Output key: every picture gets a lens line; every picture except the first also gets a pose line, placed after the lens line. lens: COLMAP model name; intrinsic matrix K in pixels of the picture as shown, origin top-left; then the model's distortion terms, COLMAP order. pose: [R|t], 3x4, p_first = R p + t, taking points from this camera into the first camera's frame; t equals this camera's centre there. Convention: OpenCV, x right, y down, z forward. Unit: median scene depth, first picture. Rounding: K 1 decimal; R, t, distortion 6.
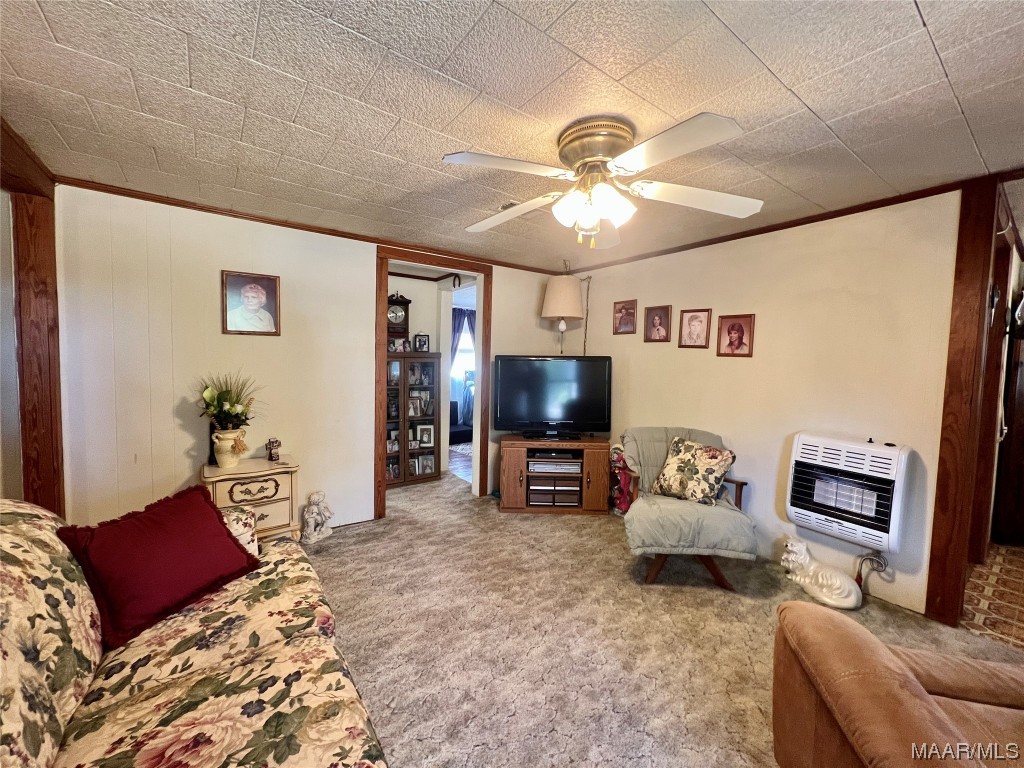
lens RADIAL K [[409.1, 0, 507.9], [0, 409.1, 382.9], [0, 0, 1]] dist [-0.001949, -0.000114]
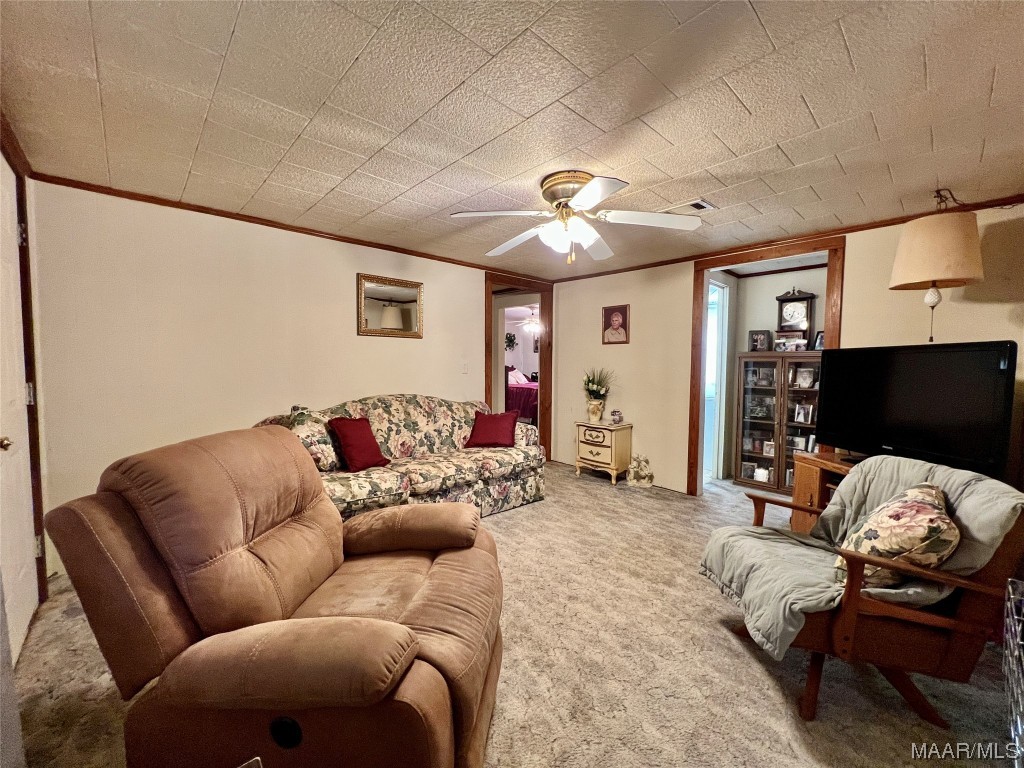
lens RADIAL K [[409.1, 0, 510.4], [0, 409.1, 383.0], [0, 0, 1]] dist [-0.001949, -0.000114]
pose [[0.119741, 0.031204, -0.992315, 0.946168], [-0.067528, 0.997447, 0.023217, 0.028081], [0.990506, 0.064229, 0.121542, 0.411823]]
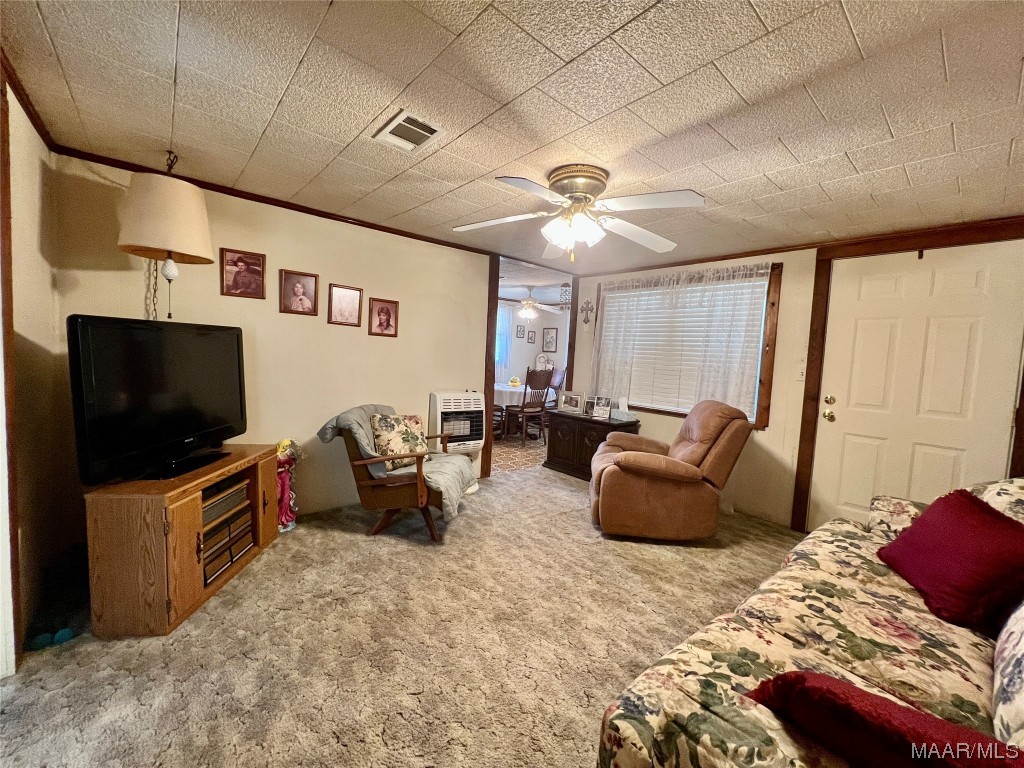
lens RADIAL K [[409.1, 0, 510.6], [0, 409.1, 380.2], [0, 0, 1]] dist [-0.001949, -0.000114]
pose [[-0.079508, -0.091136, 0.992659, -0.676425], [0.008308, 0.995717, 0.092082, -0.047376], [-0.996800, 0.015569, -0.078410, 0.801134]]
